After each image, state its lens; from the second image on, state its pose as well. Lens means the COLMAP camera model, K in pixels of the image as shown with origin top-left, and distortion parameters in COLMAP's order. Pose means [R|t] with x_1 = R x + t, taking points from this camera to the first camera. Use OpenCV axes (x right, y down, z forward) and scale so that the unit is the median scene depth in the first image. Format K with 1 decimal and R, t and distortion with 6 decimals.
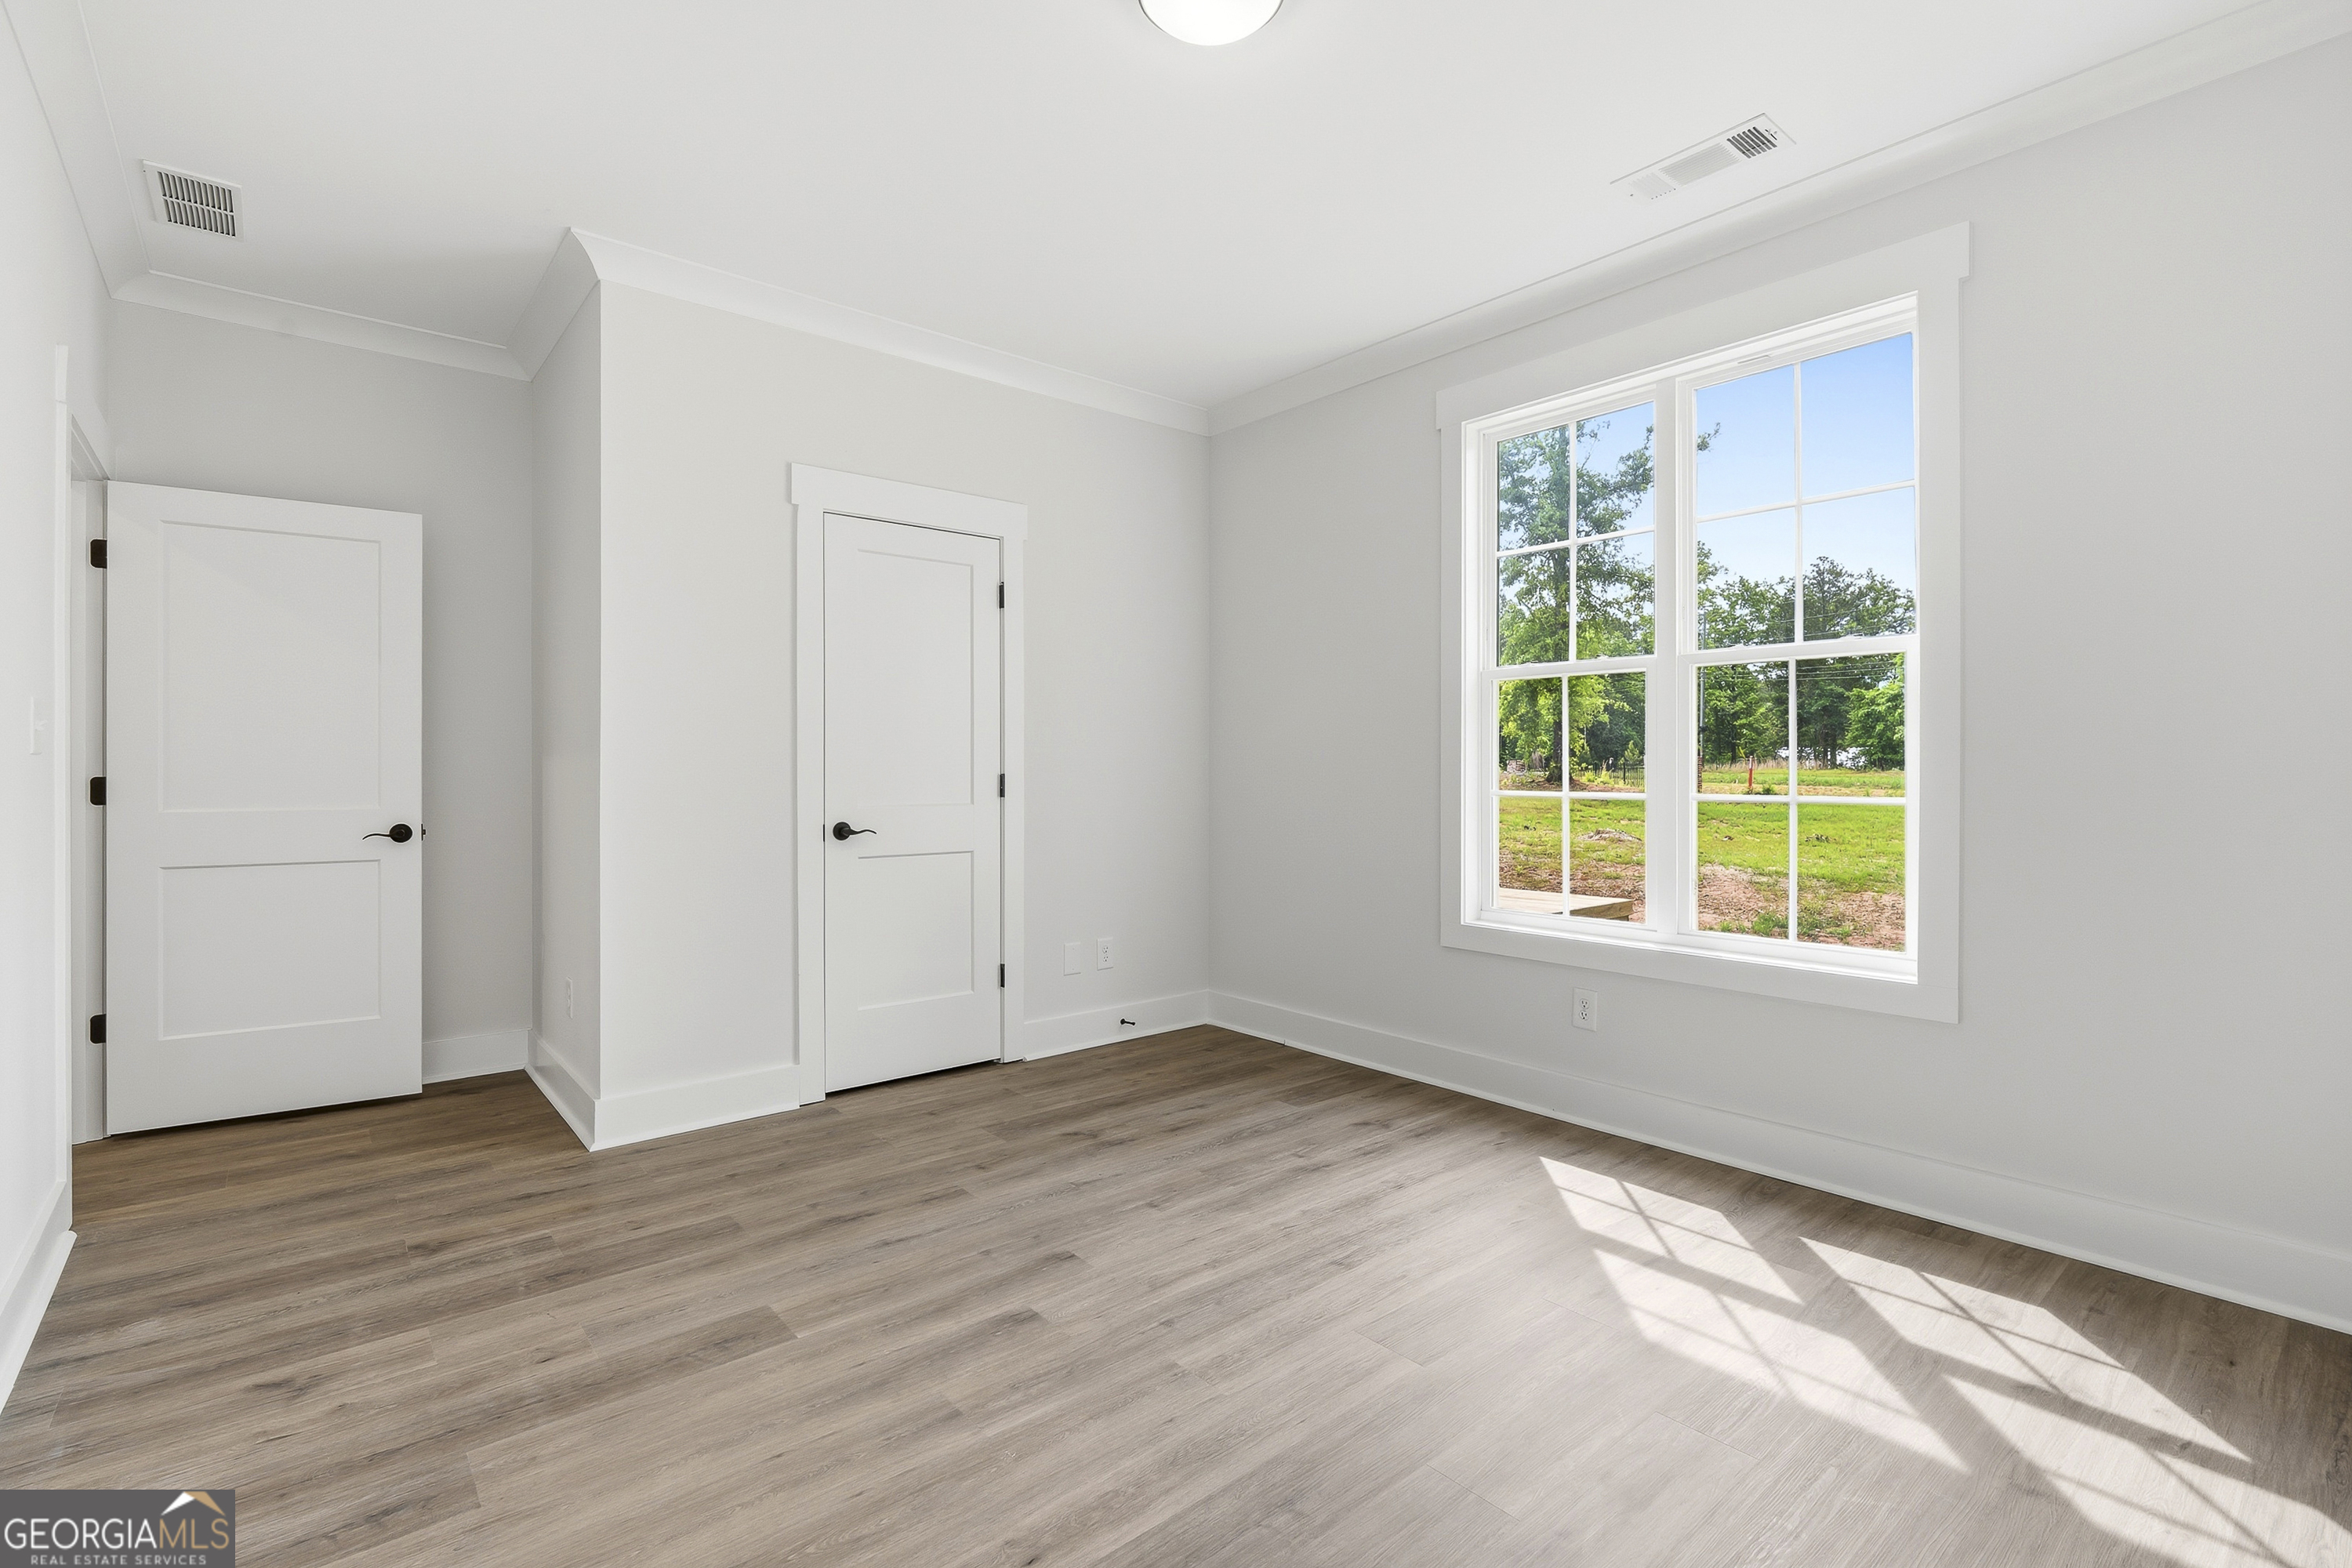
lens RADIAL K [[1069.2, 0, 1177.2], [0, 1069.2, 781.7], [0, 0, 1]] dist [-0.011640, 0.003098]
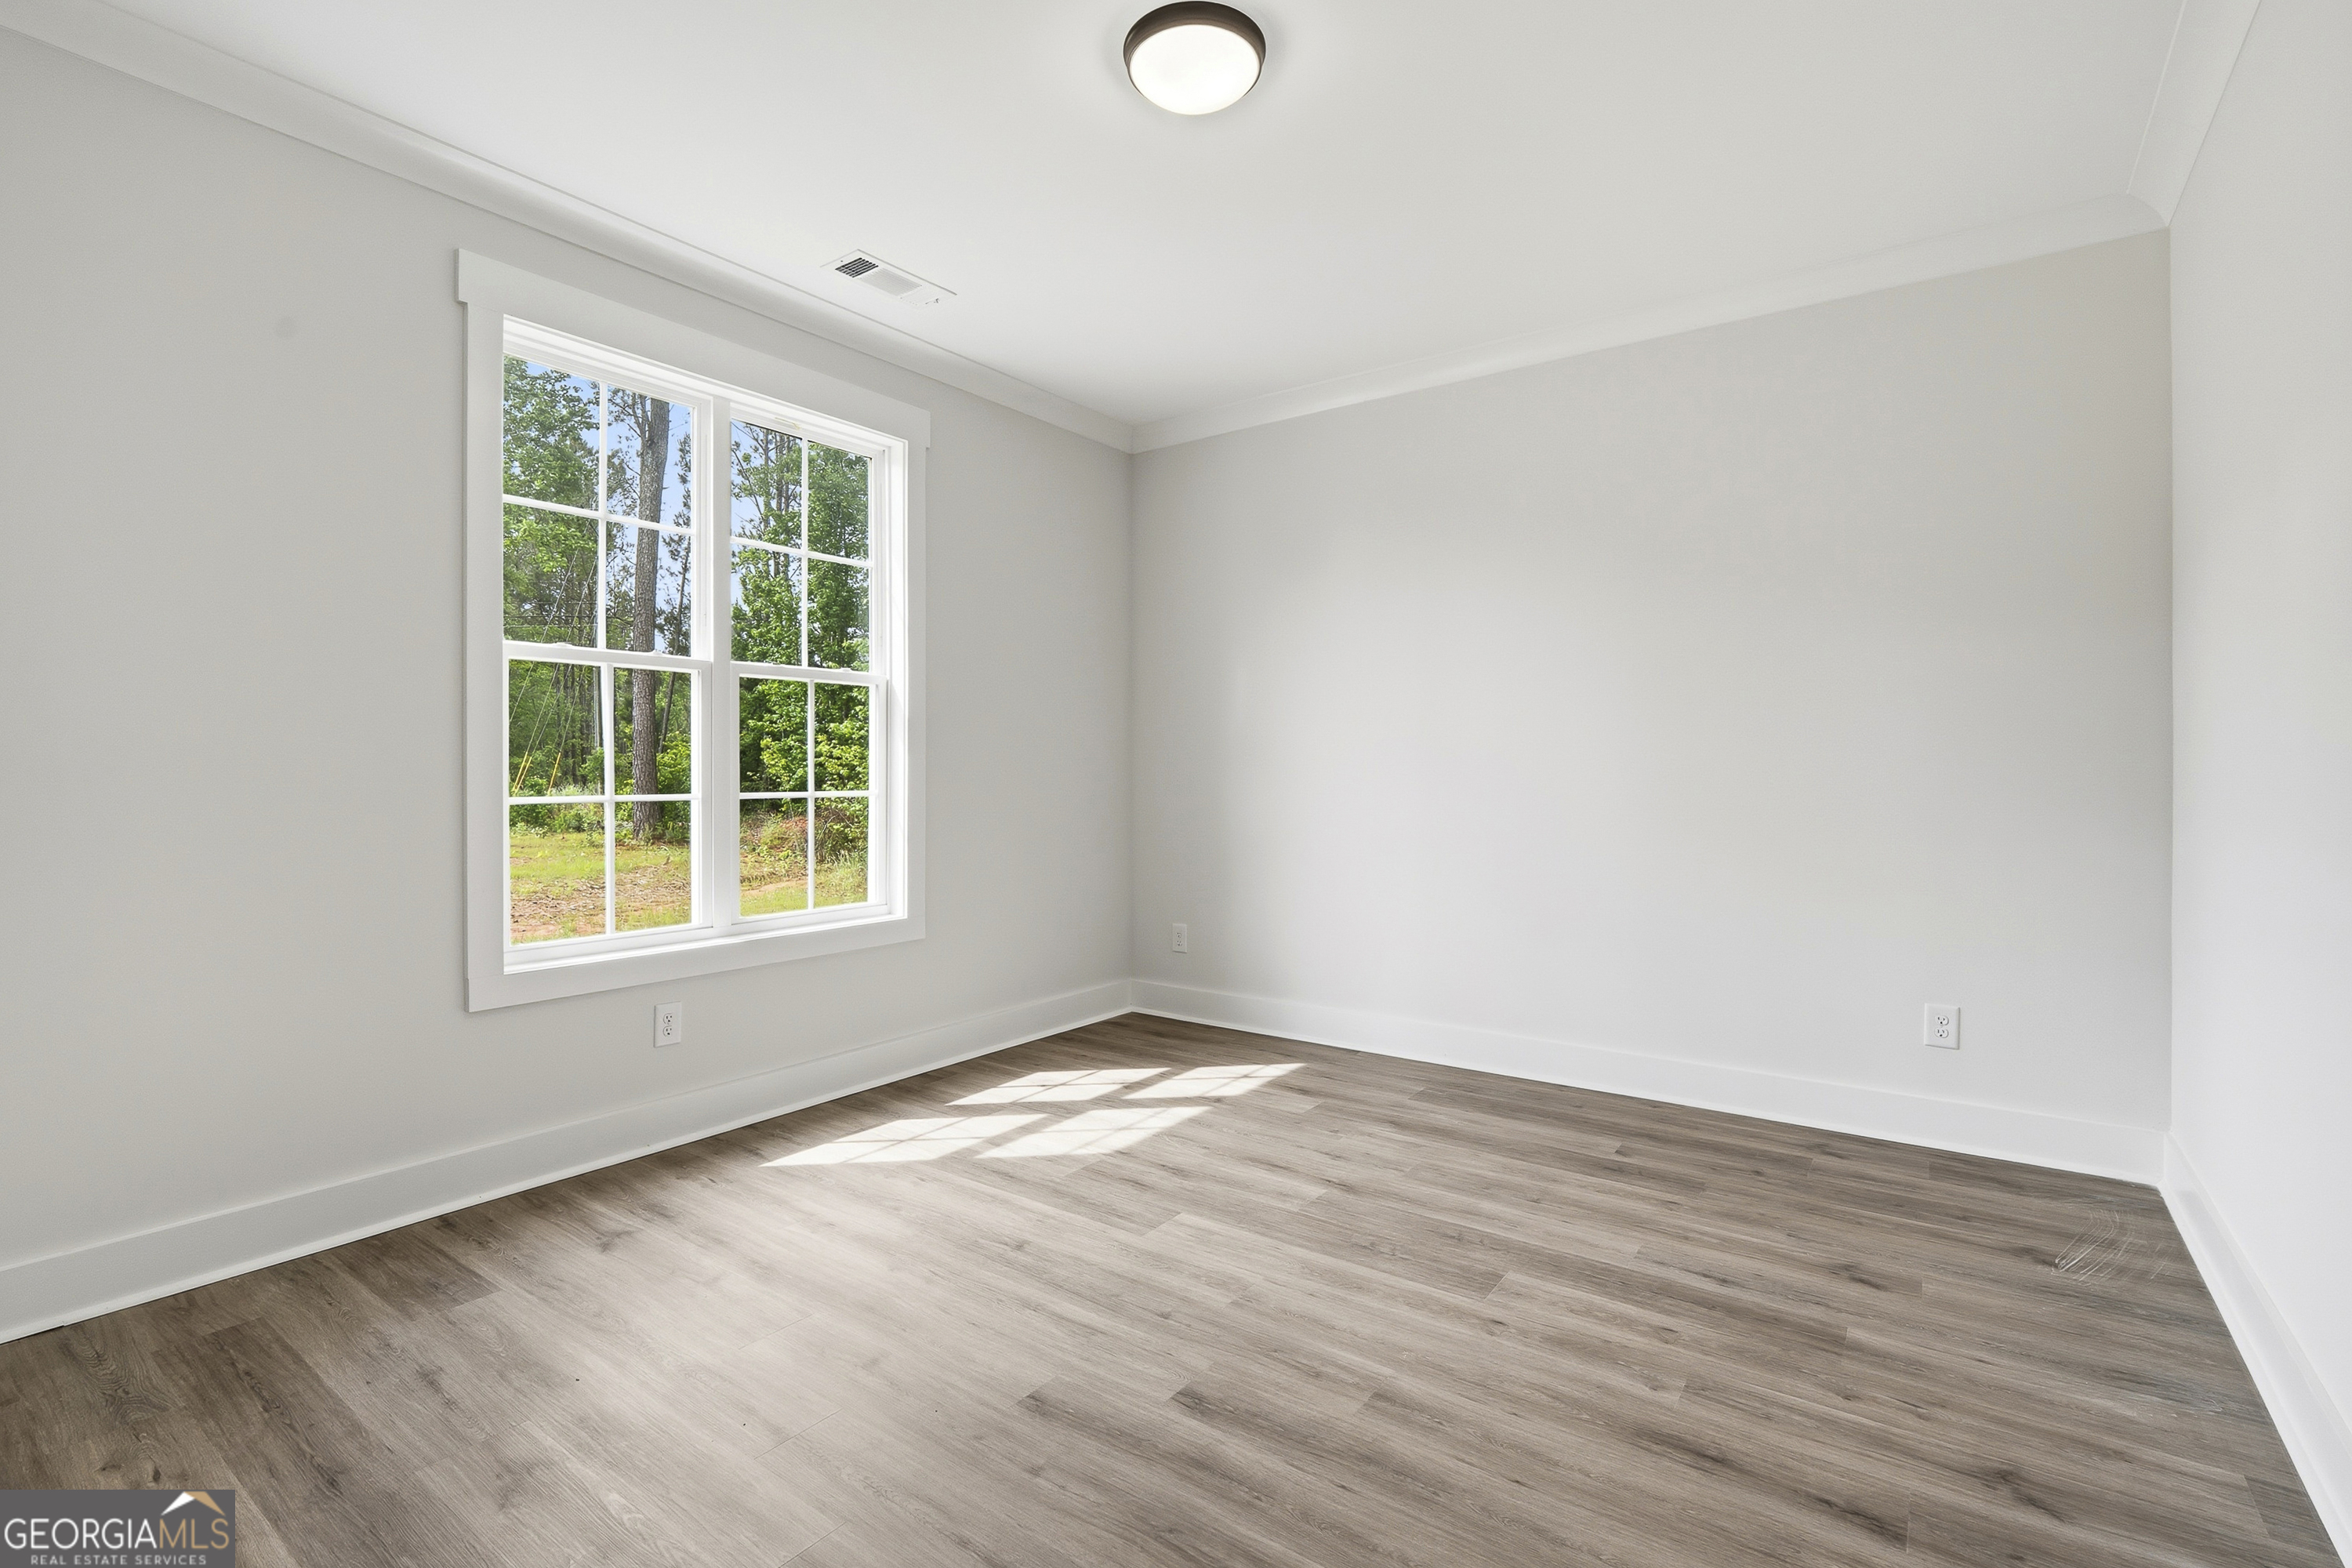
lens RADIAL K [[1069.2, 0, 1168.6], [0, 1069.2, 768.6], [0, 0, 1]] dist [-0.011640, 0.003098]
pose [[-0.245903, 0.001863, 0.969293, -0.695965], [0.010191, 0.999948, 0.000664, -0.010001], [-0.969241, 0.010041, -0.245909, 0.867319]]
